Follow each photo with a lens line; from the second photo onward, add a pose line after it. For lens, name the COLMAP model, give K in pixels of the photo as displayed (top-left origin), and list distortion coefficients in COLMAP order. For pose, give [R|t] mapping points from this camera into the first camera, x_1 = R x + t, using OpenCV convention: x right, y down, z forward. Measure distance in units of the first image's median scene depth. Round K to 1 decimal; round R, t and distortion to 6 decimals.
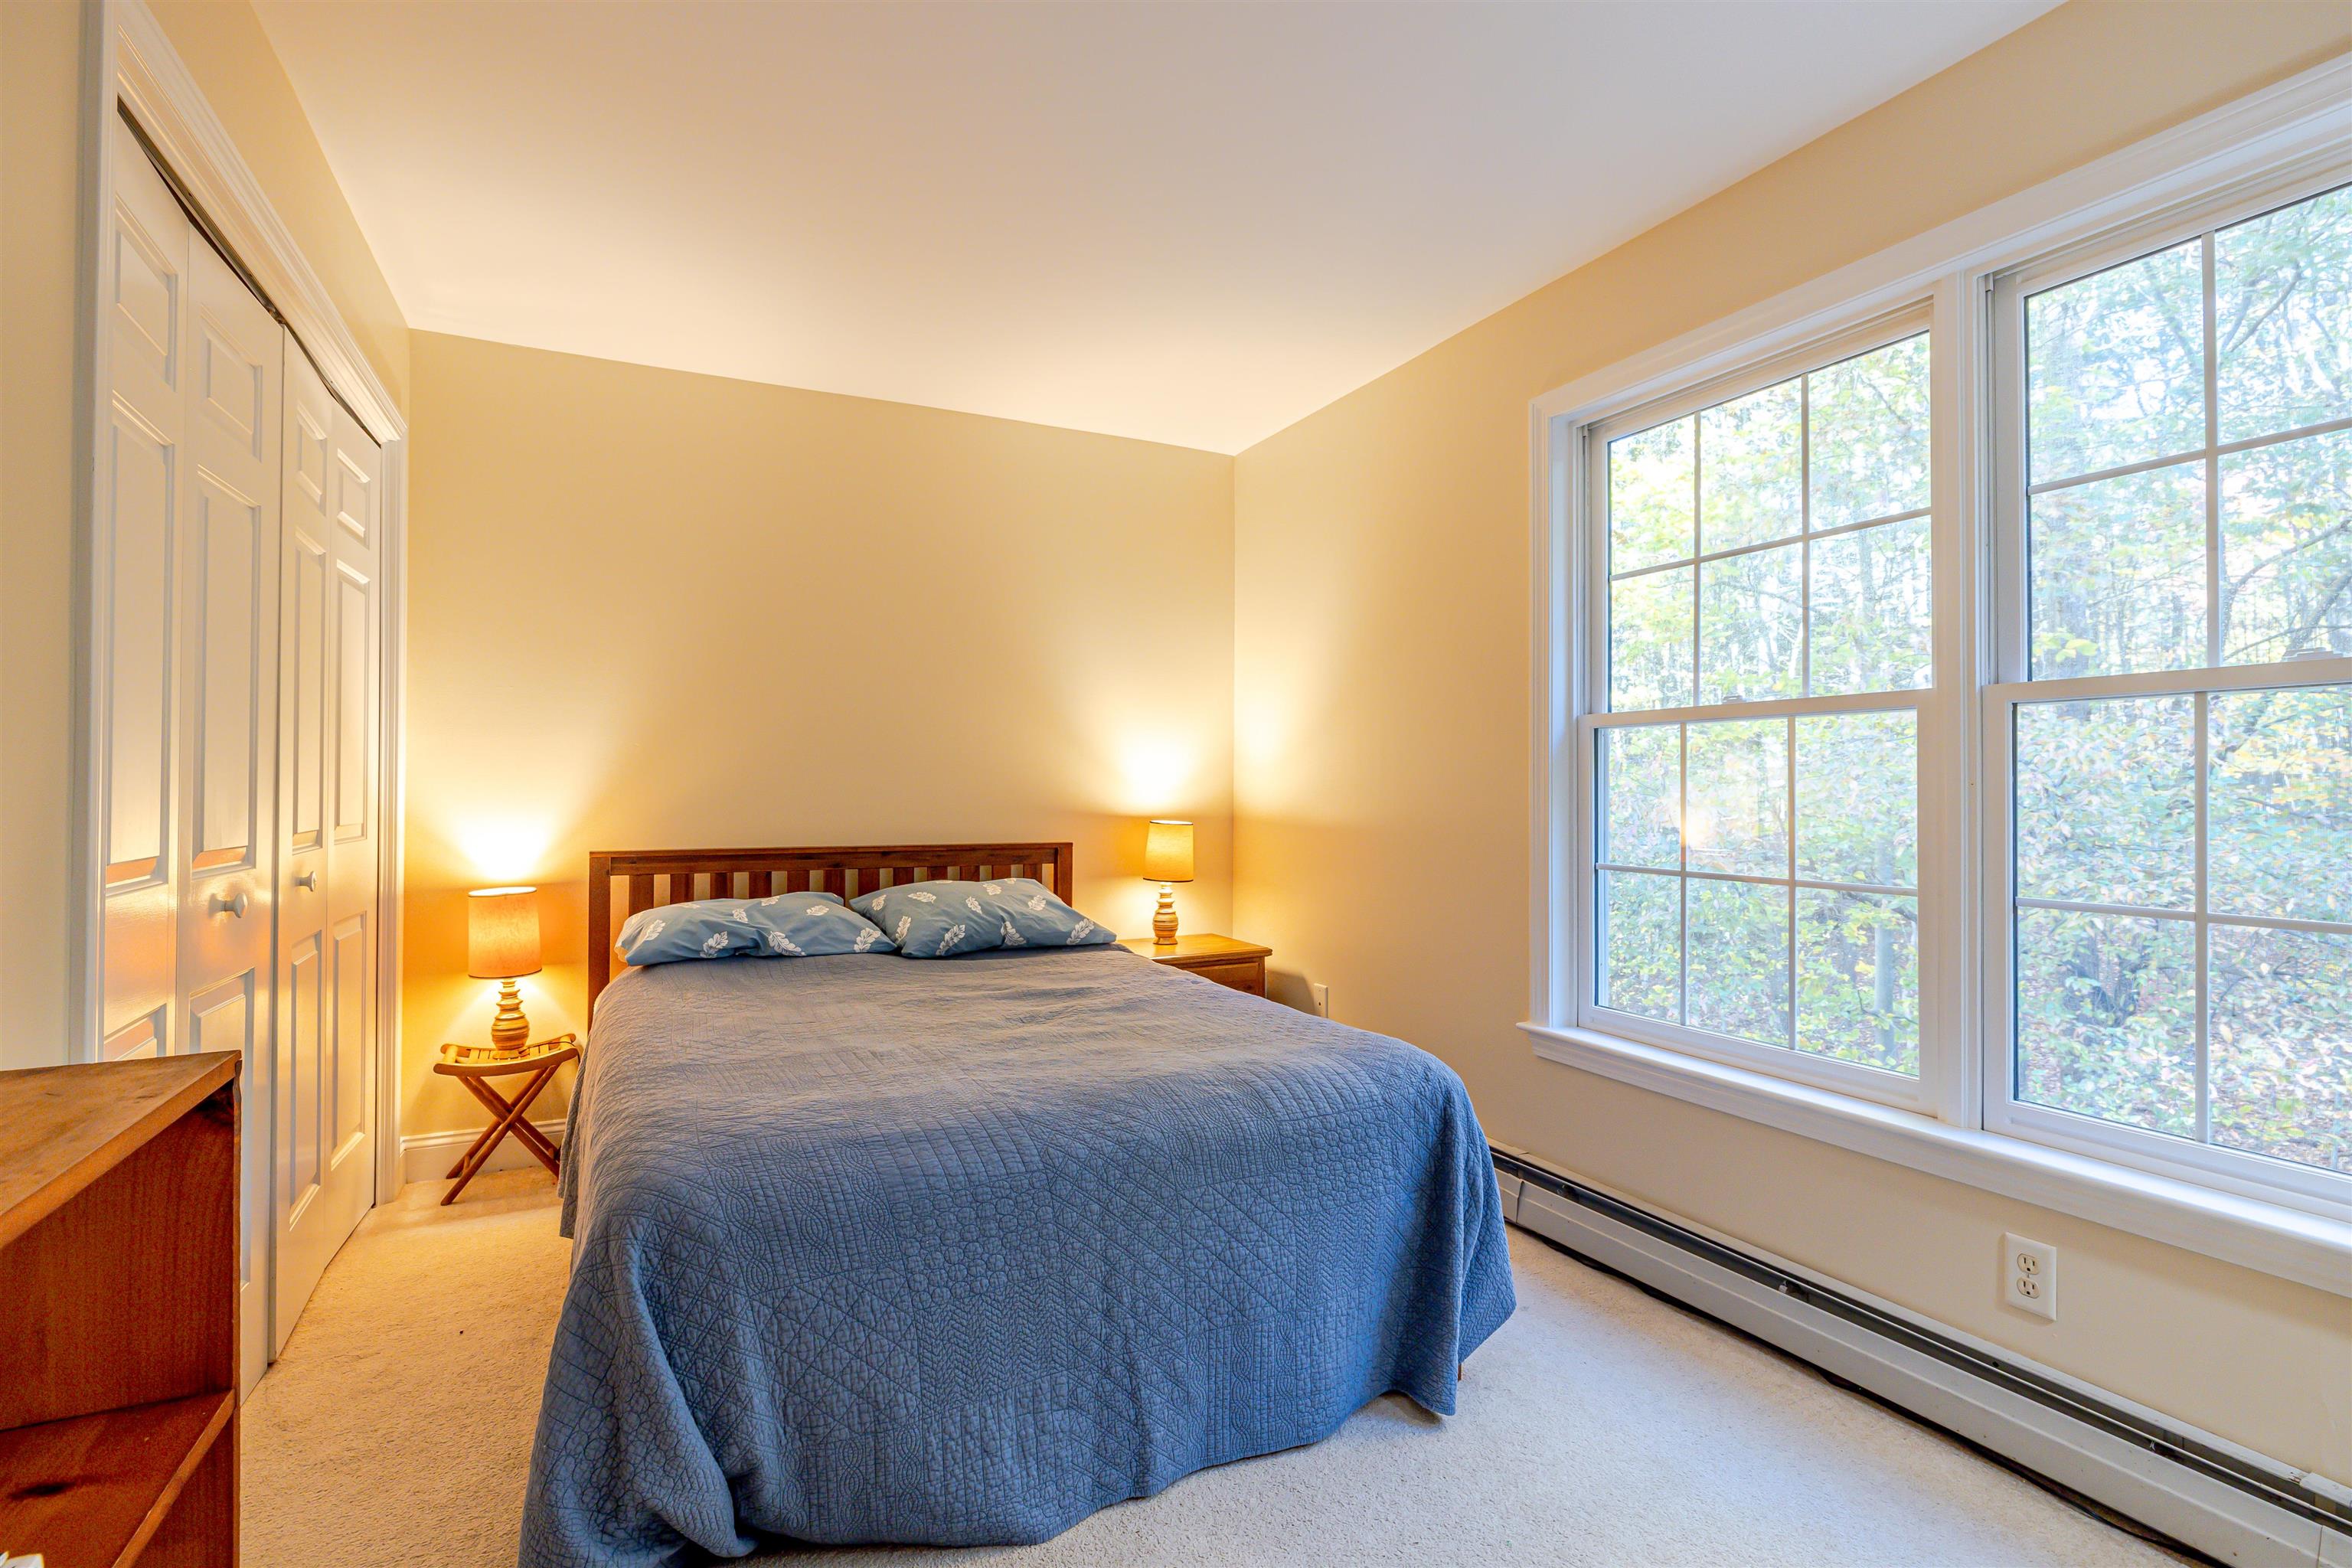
lens RADIAL K [[1125.7, 0, 1162.2], [0, 1125.7, 777.7], [0, 0, 1]] dist [-0.007633, 0.001306]
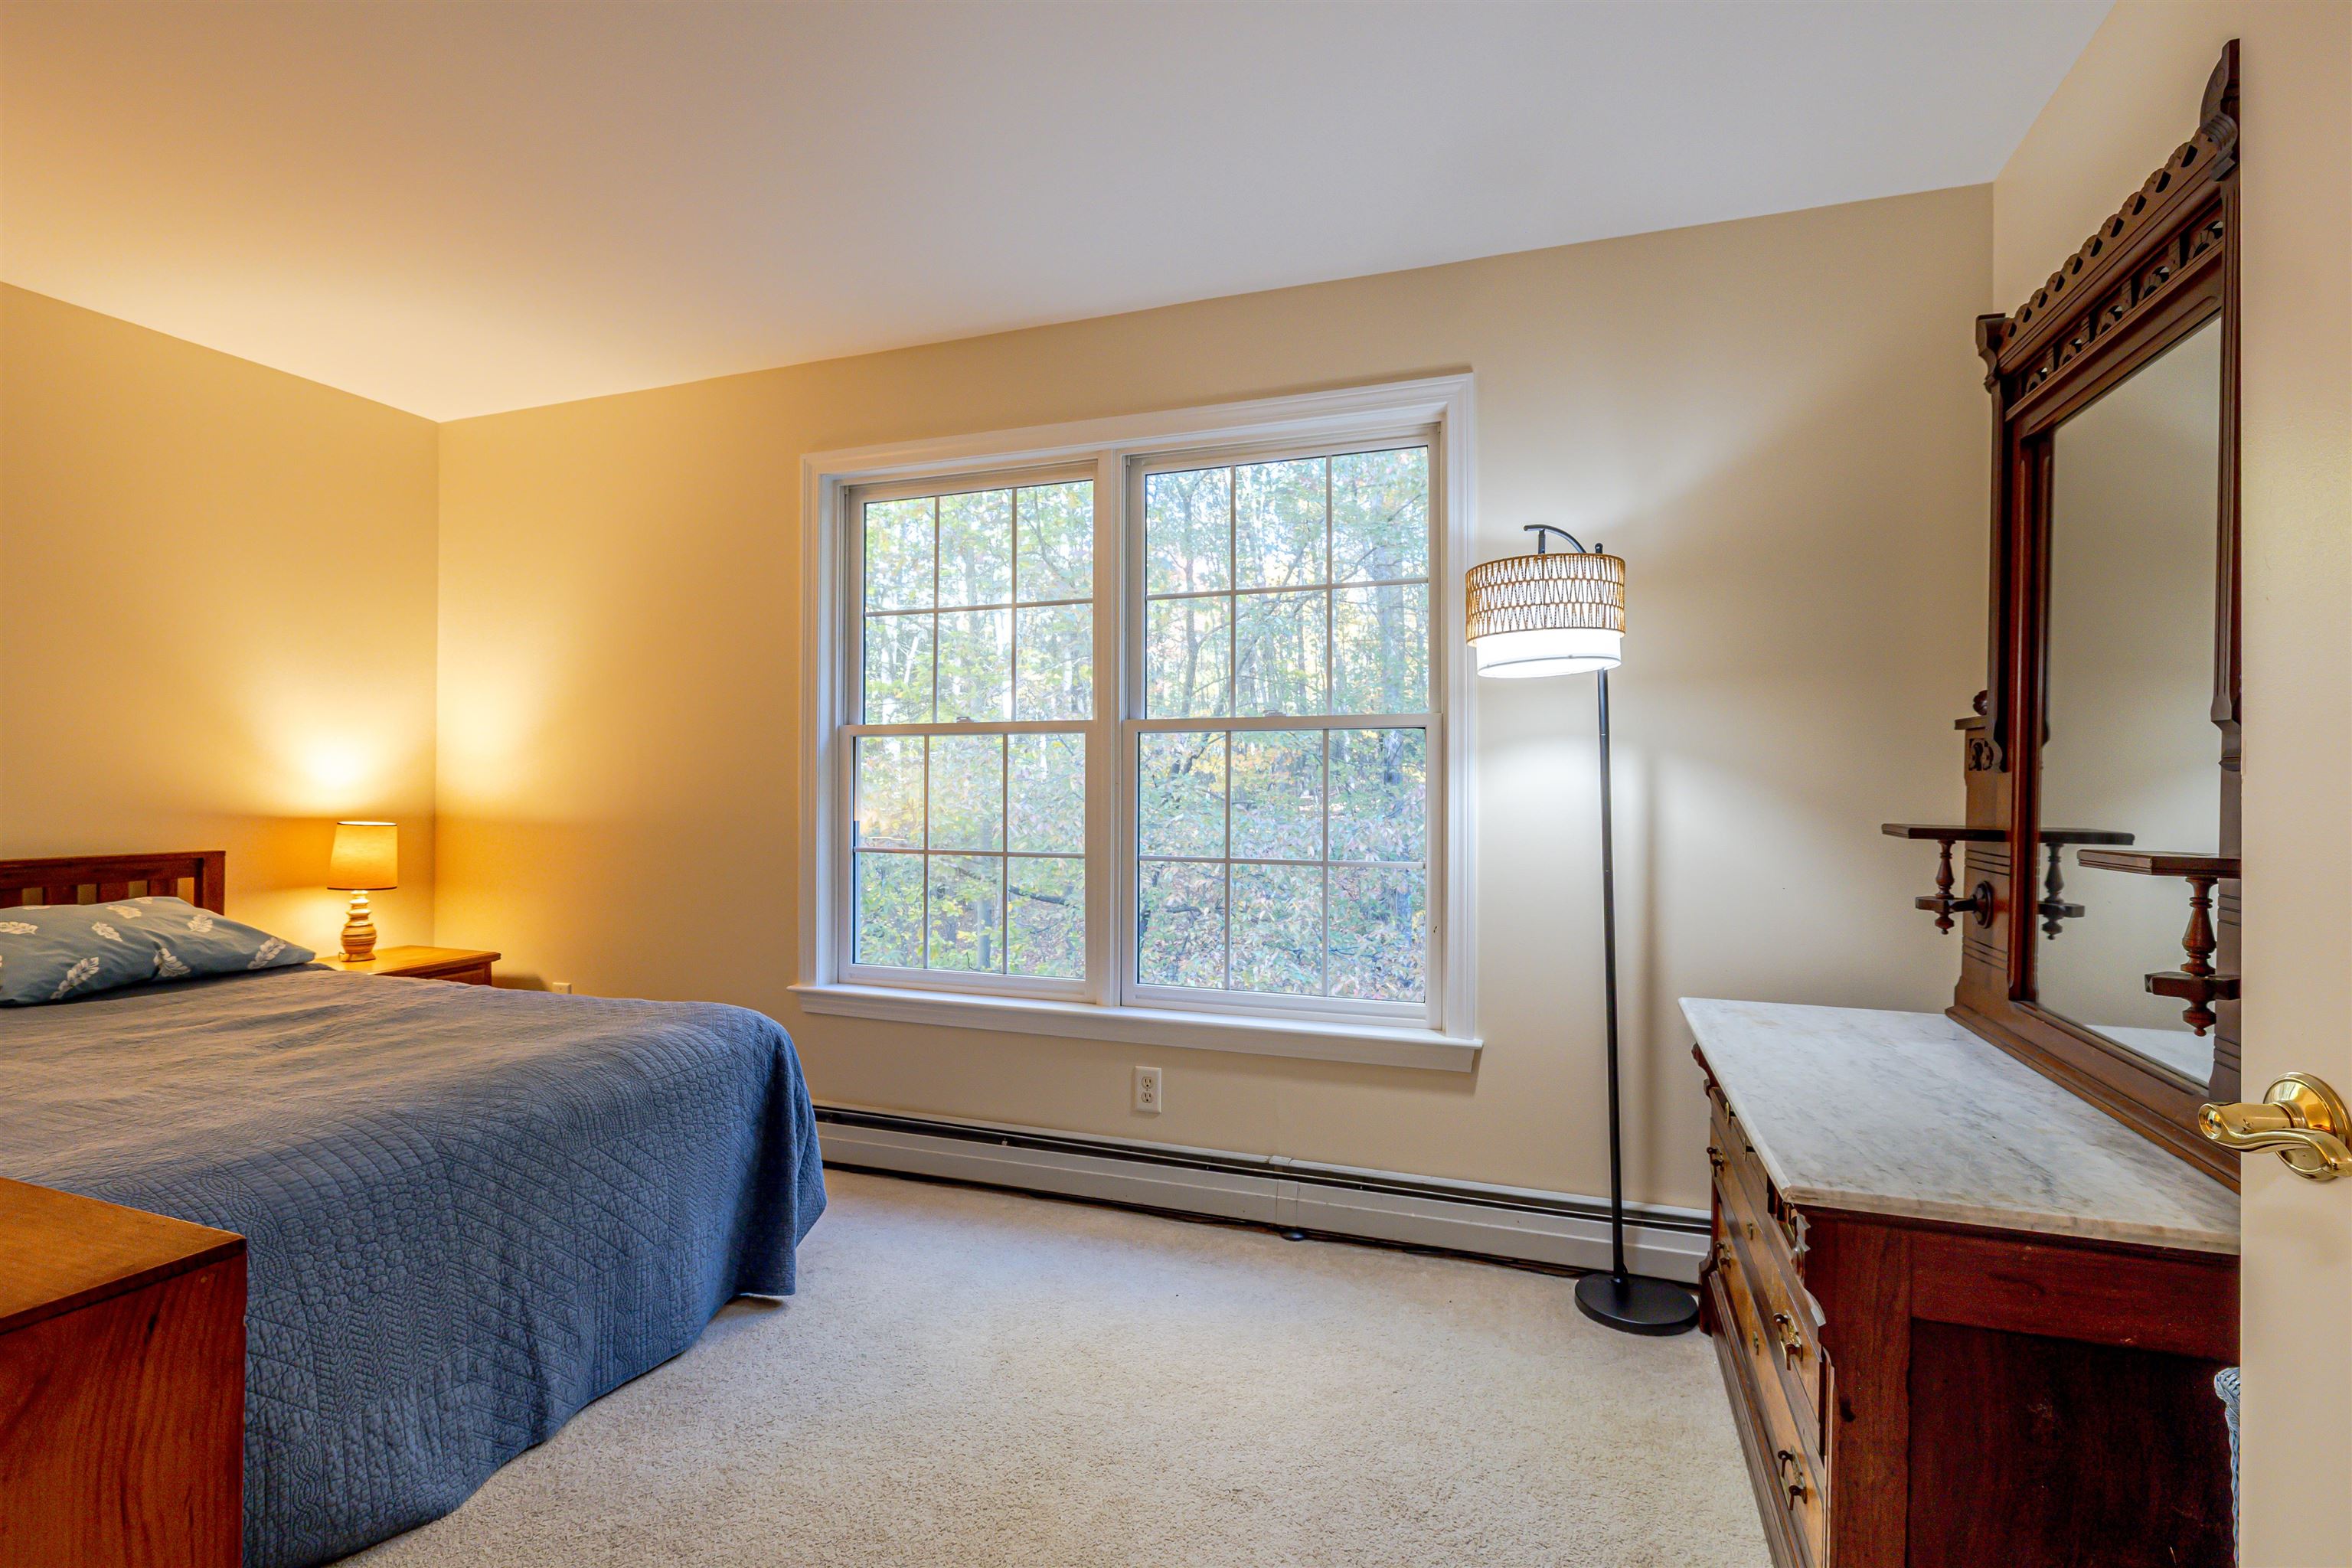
lens RADIAL K [[1125.7, 0, 1186.6], [0, 1125.7, 788.6], [0, 0, 1]] dist [-0.007633, 0.001306]
pose [[0.717657, -0.001789, 0.696394, -0.281014], [-0.007557, 0.999918, 0.010356, -0.004622], [-0.696355, -0.012695, 0.717585, -0.175361]]
